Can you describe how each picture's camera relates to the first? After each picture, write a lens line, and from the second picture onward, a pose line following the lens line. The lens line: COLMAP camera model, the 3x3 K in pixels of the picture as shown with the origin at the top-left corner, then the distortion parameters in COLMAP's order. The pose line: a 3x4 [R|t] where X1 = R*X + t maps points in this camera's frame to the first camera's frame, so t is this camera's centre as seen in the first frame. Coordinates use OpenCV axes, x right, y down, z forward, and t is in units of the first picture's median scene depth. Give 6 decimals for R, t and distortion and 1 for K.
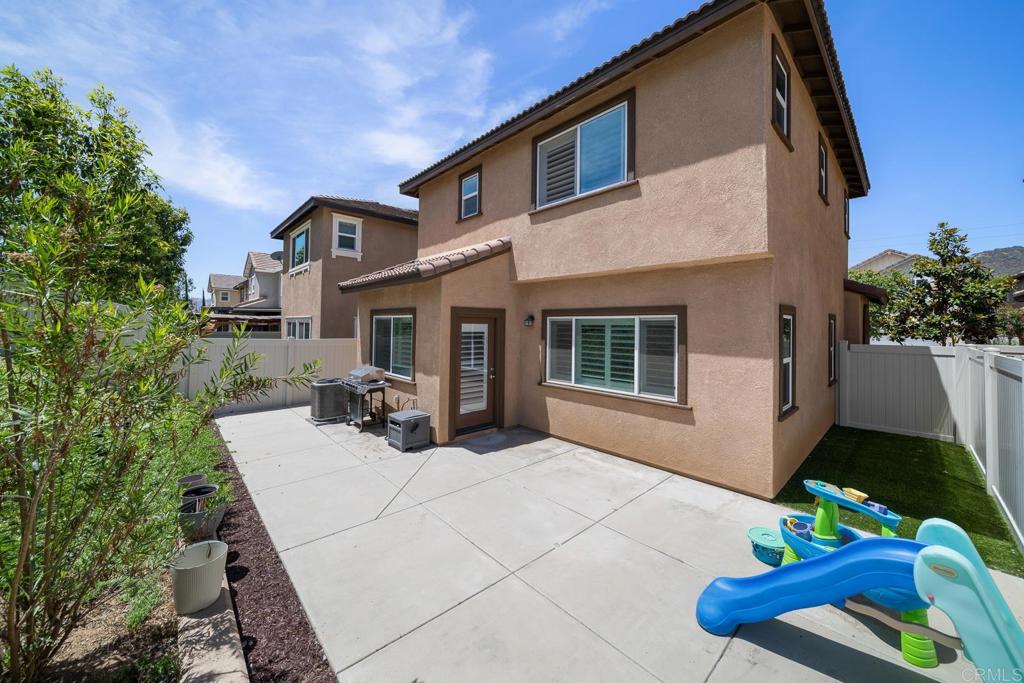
lens RADIAL K [[361.1, 0, 511.9], [0, 361.1, 328.0], [0, 0, 1]] dist [-0.000177, -0.000026]
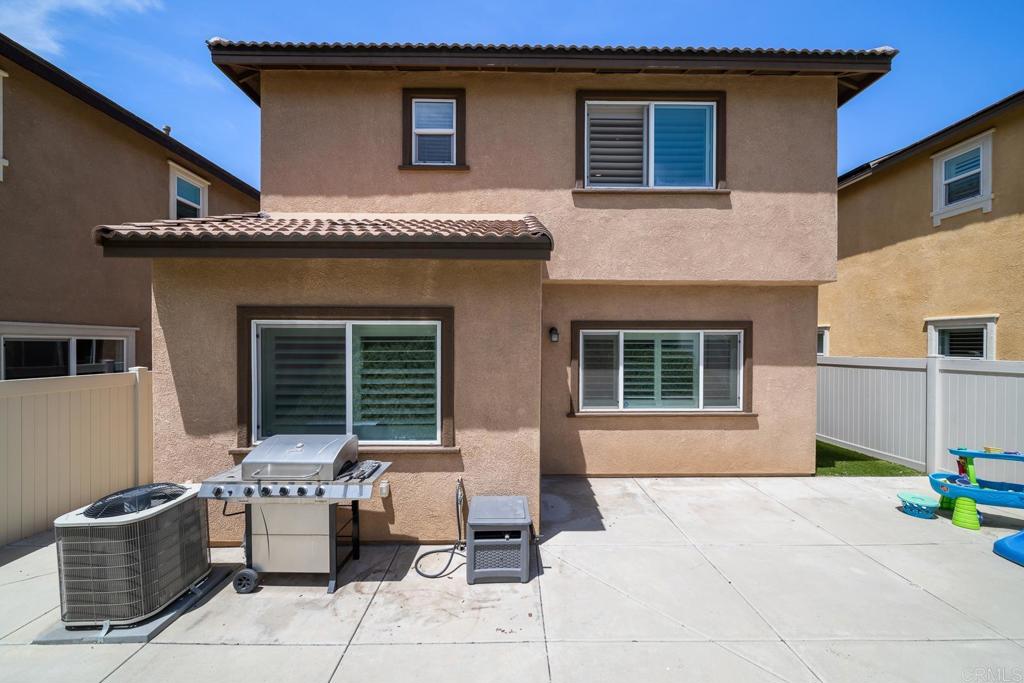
lens RADIAL K [[364.4, 0, 508.0], [0, 364.4, 355.4], [0, 0, 1]] dist [-0.001902, -0.000377]
pose [[0.682012, -0.032535, 0.730617, -0.685697], [0.010165, 0.999335, 0.035012, -0.004796], [-0.731270, -0.016452, 0.681890, 0.654885]]
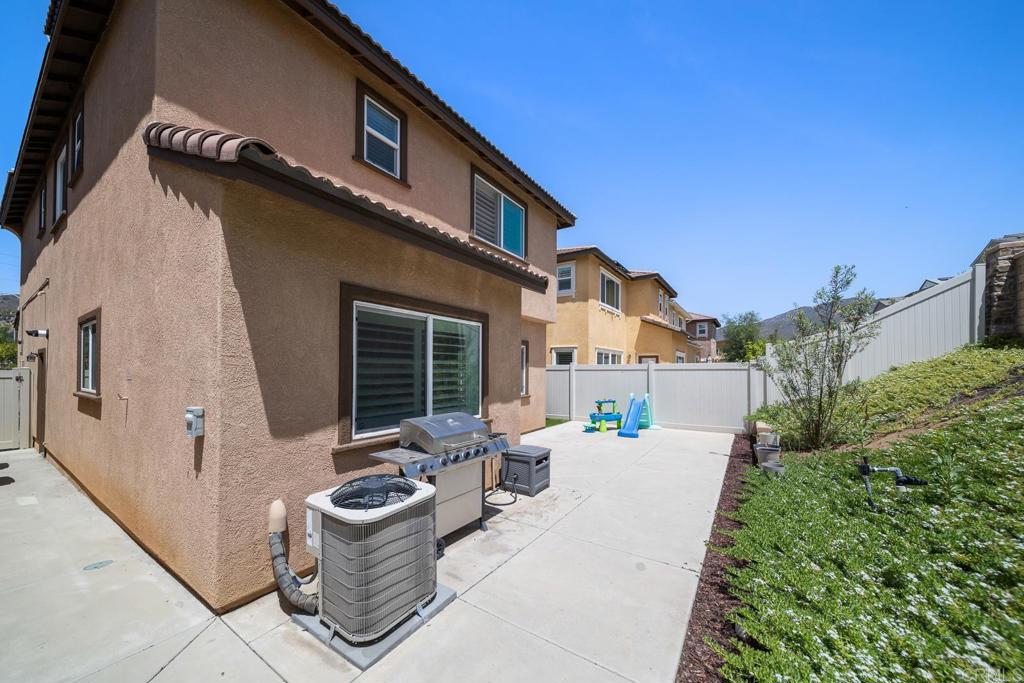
lens RADIAL K [[371.5, 0, 499.6], [0, 371.5, 375.3], [0, 0, 1]] dist [-0.000461, -0.000070]
pose [[-0.211907, -0.031208, 0.976791, -1.128080], [-0.008157, 0.999512, 0.030164, 0.047210], [-0.977256, -0.001575, -0.212058, 1.288034]]
